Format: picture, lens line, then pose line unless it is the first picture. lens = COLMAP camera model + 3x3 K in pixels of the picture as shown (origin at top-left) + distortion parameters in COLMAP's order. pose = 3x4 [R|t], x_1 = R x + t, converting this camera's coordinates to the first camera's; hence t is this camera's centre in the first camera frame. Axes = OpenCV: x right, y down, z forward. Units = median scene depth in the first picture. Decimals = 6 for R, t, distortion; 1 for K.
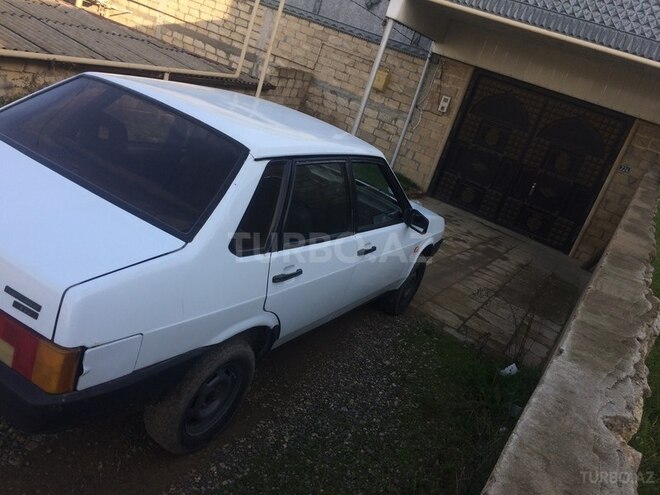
lens RADIAL K [[559.2, 0, 329.8], [0, 559.2, 245.6], [0, 0, 1]] dist [0.063439, -0.095497]
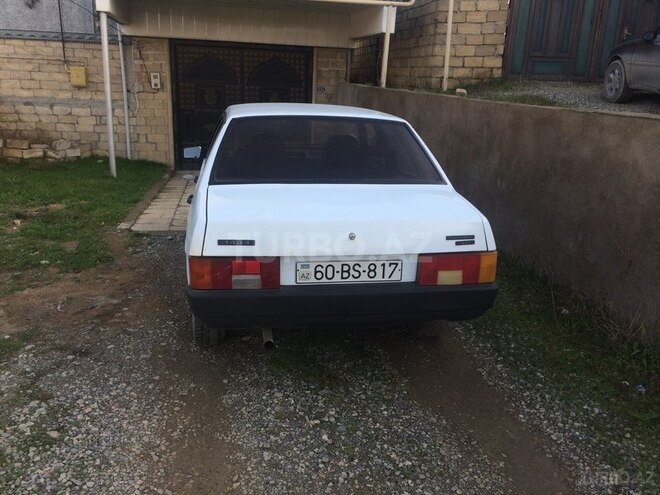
lens RADIAL K [[559.2, 0, 331.5], [0, 559.2, 248.3], [0, 0, 1]] dist [0.063439, -0.095497]
pose [[0.751713, -0.436157, 0.494666, -0.194525], [0.398044, 0.898106, 0.186996, -0.040560], [-0.525822, 0.056331, 0.848727, -0.027796]]
